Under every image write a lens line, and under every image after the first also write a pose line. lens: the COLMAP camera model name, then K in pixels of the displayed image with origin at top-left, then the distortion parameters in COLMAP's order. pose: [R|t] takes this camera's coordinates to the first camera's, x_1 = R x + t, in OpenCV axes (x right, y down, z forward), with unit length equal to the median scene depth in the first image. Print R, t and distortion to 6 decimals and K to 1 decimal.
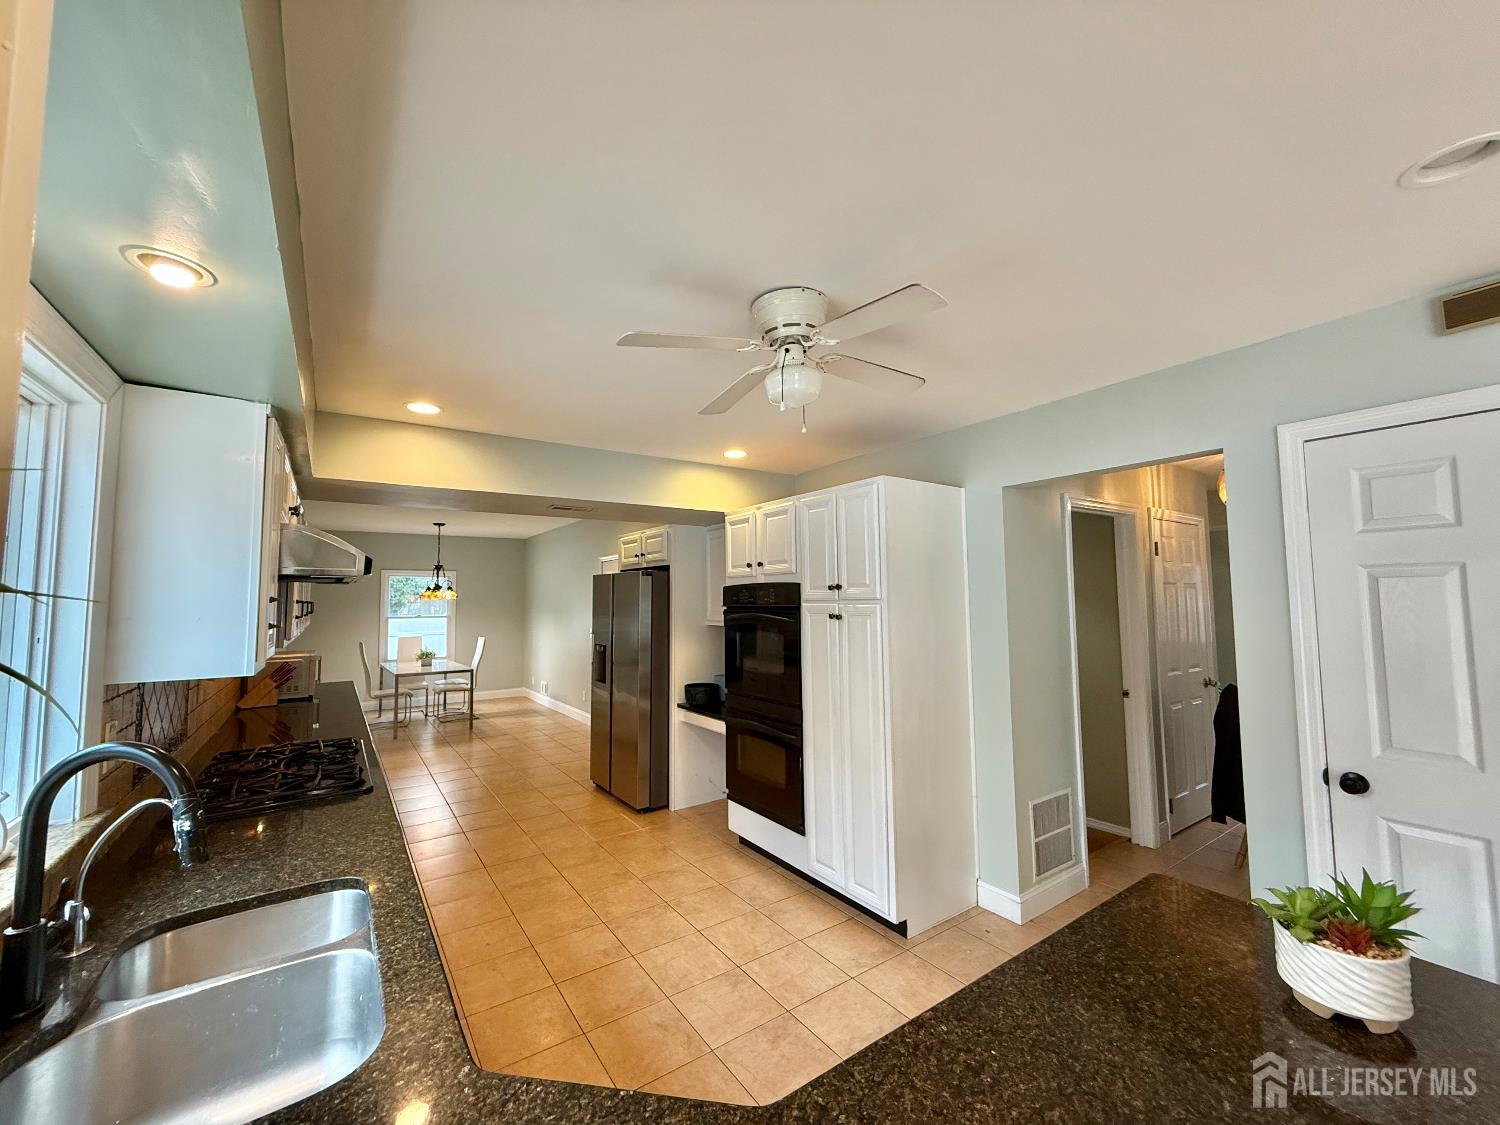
lens RADIAL K [[597.3, 0, 745.2], [0, 597.3, 560.9], [0, 0, 1]] dist [-0.000575, 0.000515]
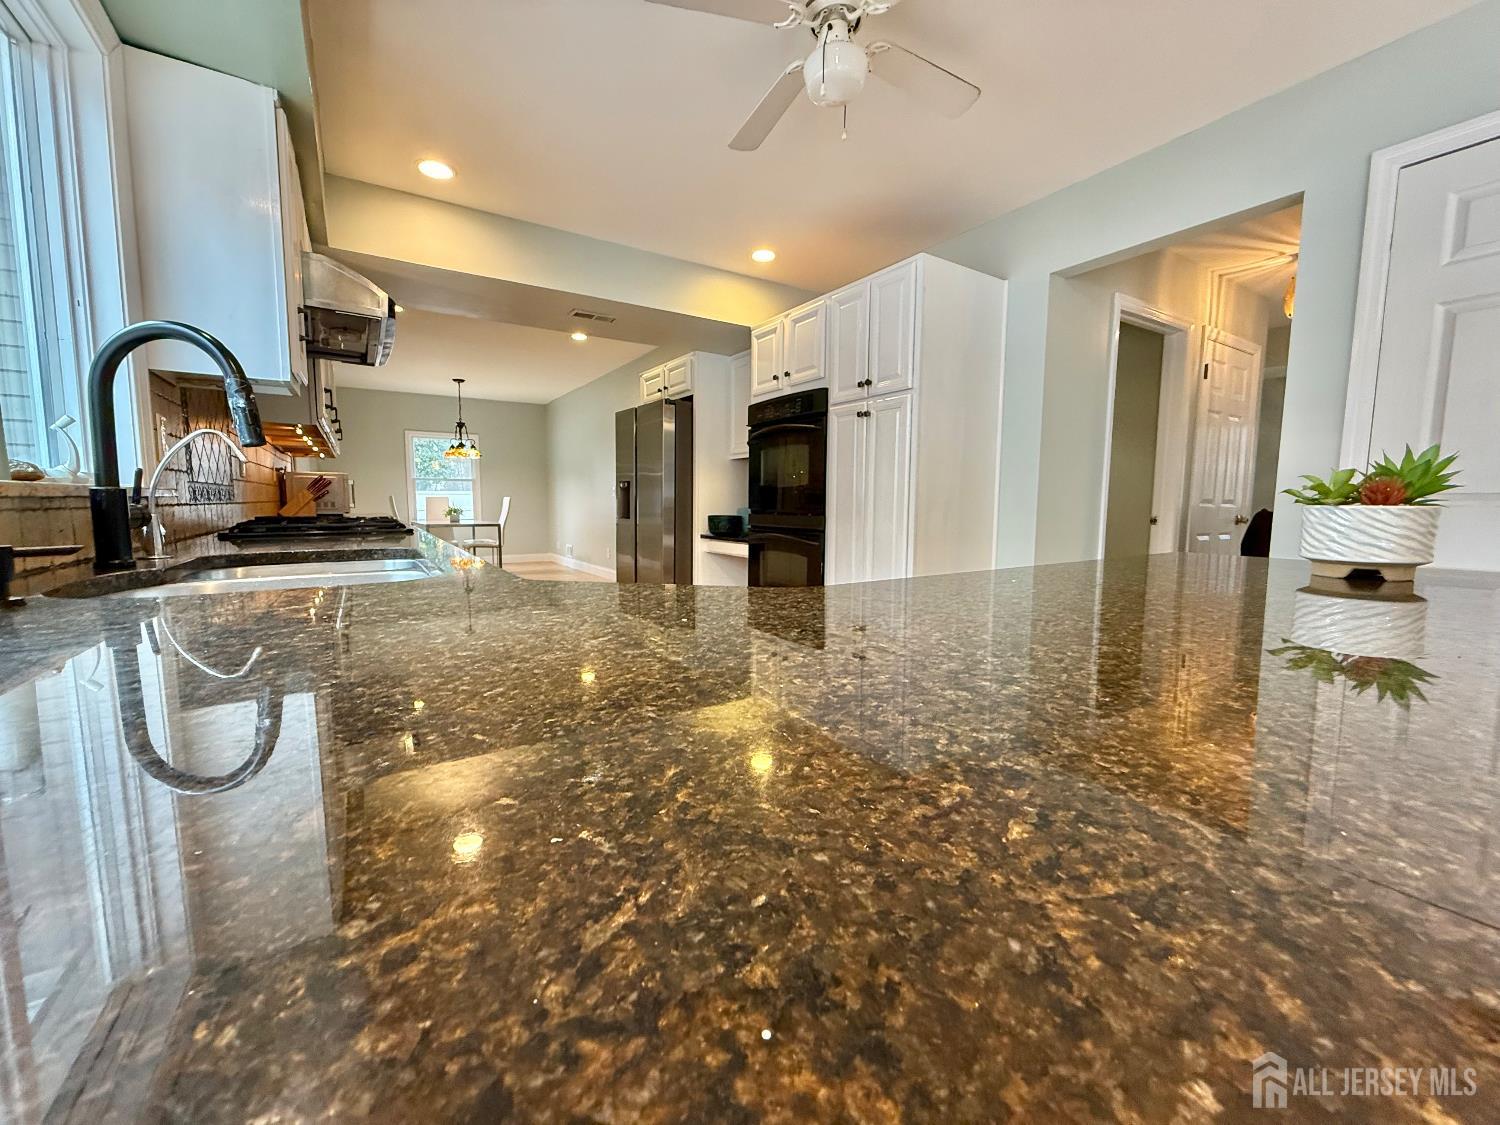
lens RADIAL K [[598.8, 0, 745.1], [0, 598.8, 560.5], [0, 0, 1]] dist [-0.000710, 0.000138]
pose [[0.999246, 0.021515, -0.032314, -0.005229], [-0.015933, 0.986331, 0.164001, 0.145684], [0.035401, -0.163363, 0.985931, -0.011657]]
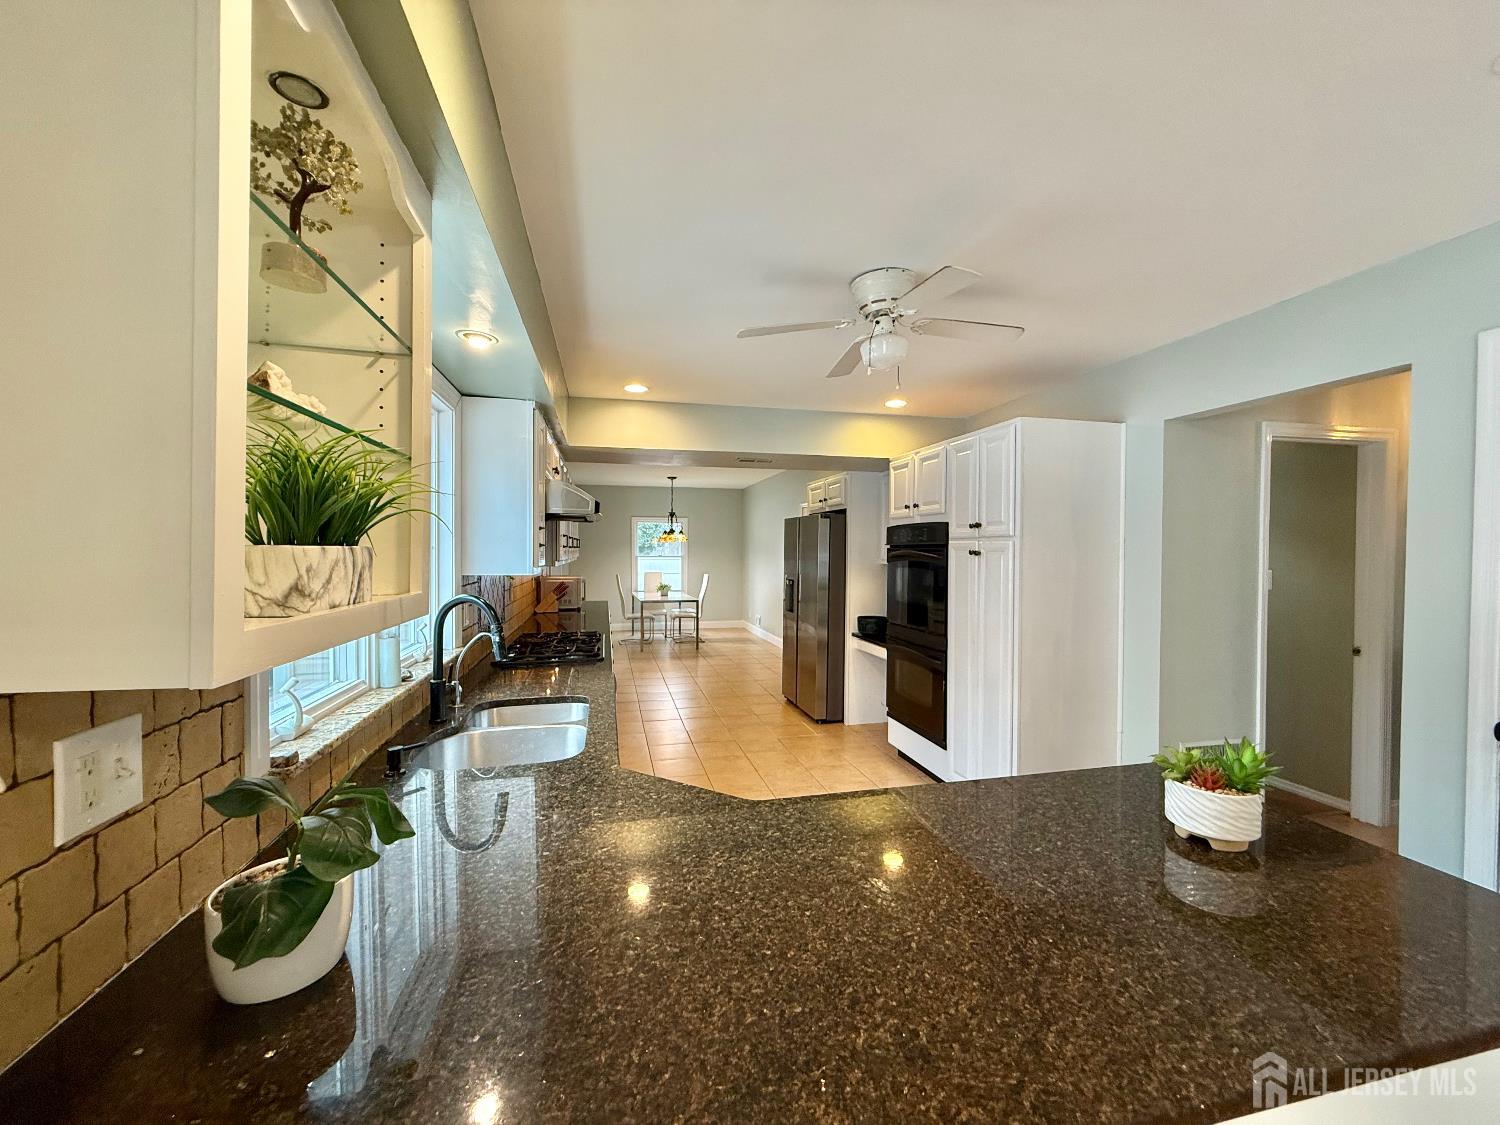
lens RADIAL K [[597.3, 0, 745.2], [0, 597.3, 560.9], [0, 0, 1]] dist [-0.000575, 0.000515]
pose [[0.930136, 0.021953, -0.366559, 0.136493], [0.009378, 0.996466, 0.083475, 0.011970], [0.367096, -0.081080, 0.926642, -0.125957]]
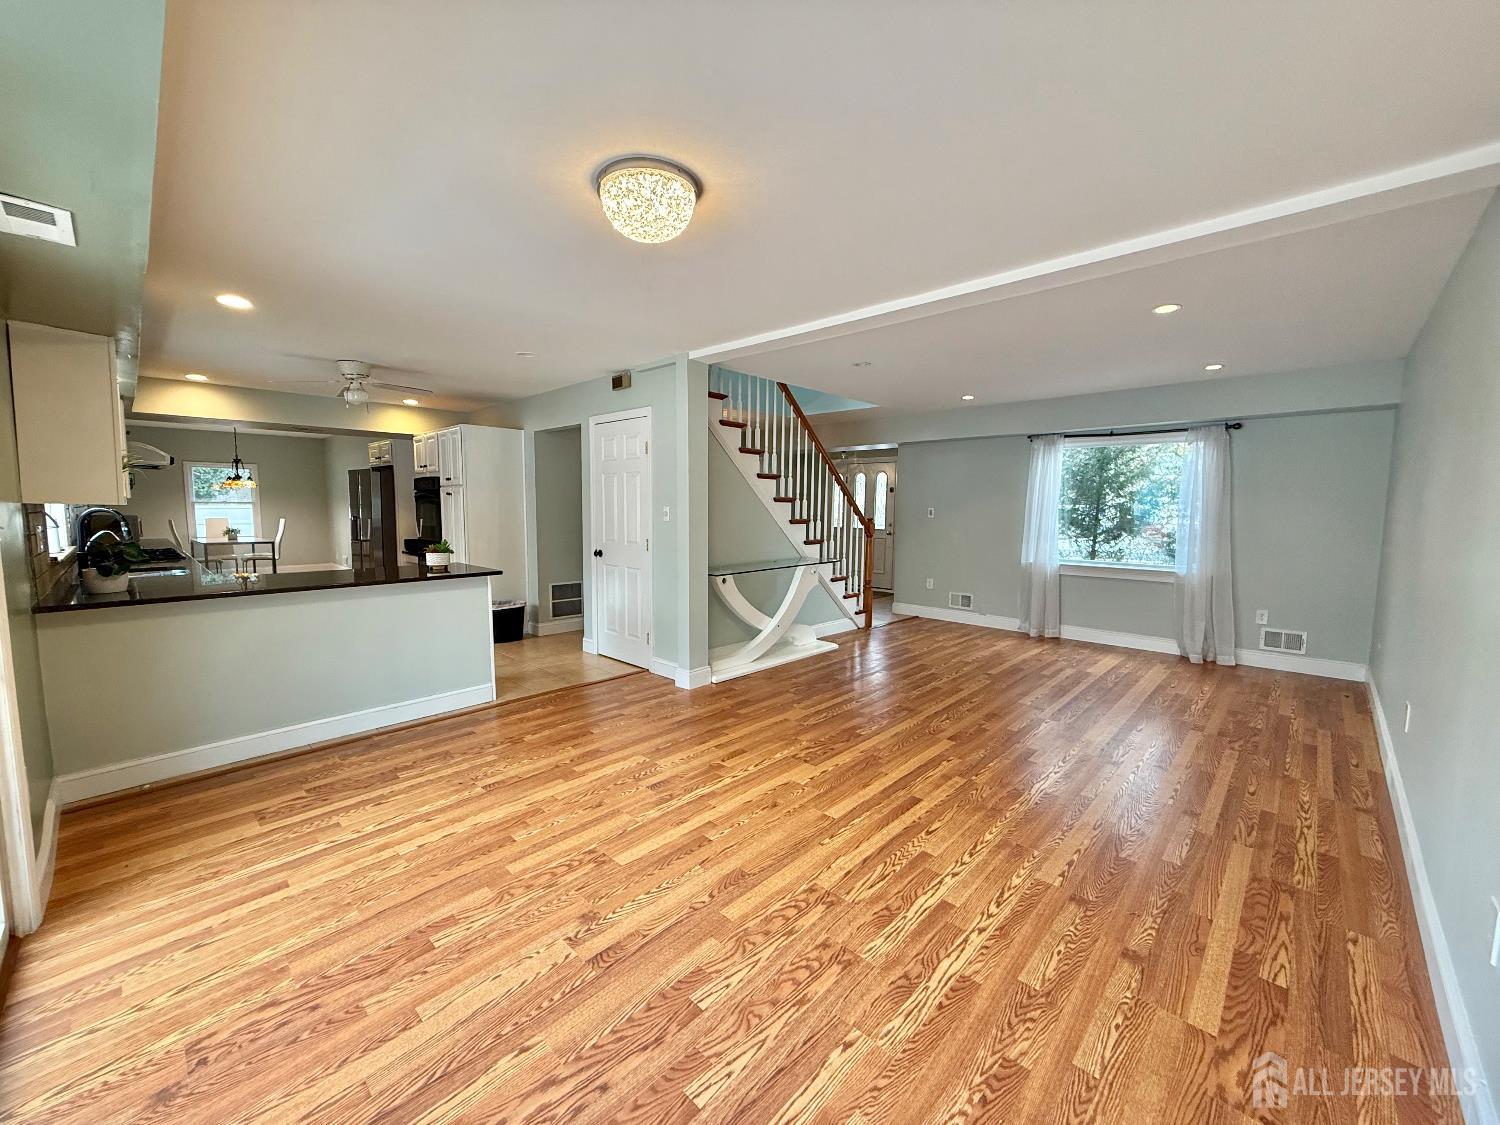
lens RADIAL K [[597.3, 0, 745.2], [0, 597.3, 560.9], [0, 0, 1]] dist [-0.000575, 0.000515]
pose [[0.979855, 0.001586, 0.199705, 0.612698], [-0.033014, 0.987497, 0.154142, -0.022463], [-0.196963, -0.157629, 0.967656, -0.983369]]
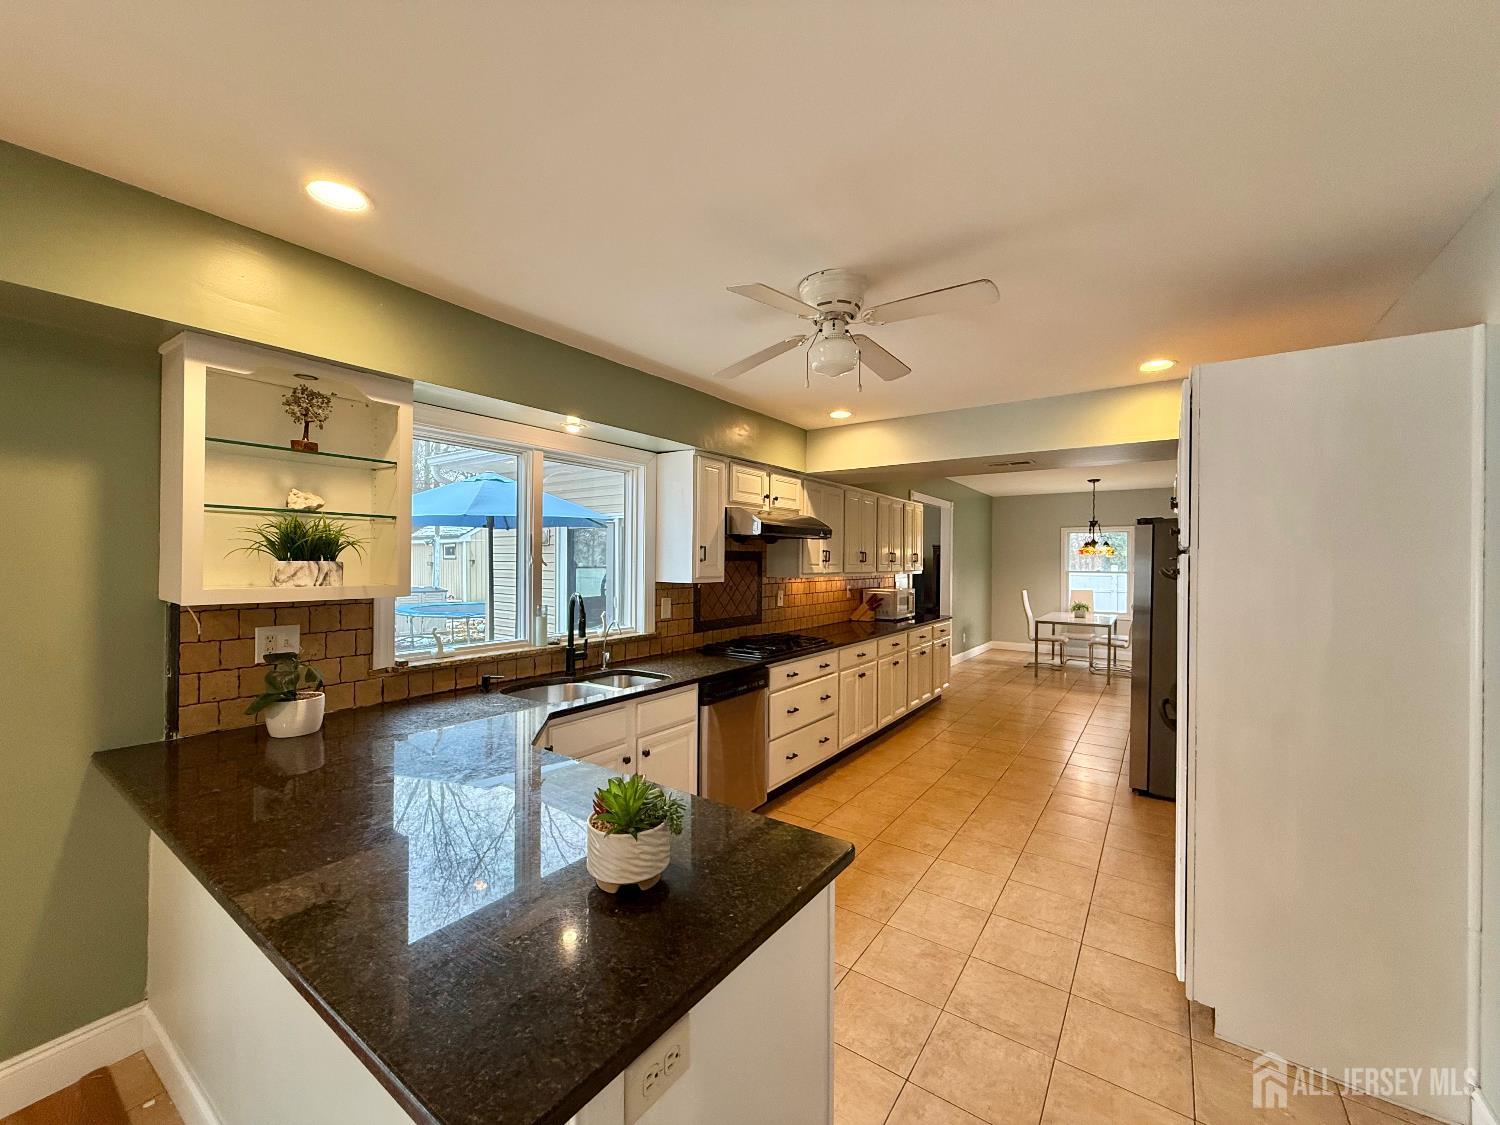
lens RADIAL K [[597.3, 0, 745.2], [0, 597.3, 560.9], [0, 0, 1]] dist [-0.000575, 0.000515]
pose [[0.343823, 0.016600, -0.938888, 0.557521], [0.048753, 0.998180, 0.035502, 0.023061], [0.937768, -0.057980, 0.342388, 0.215822]]
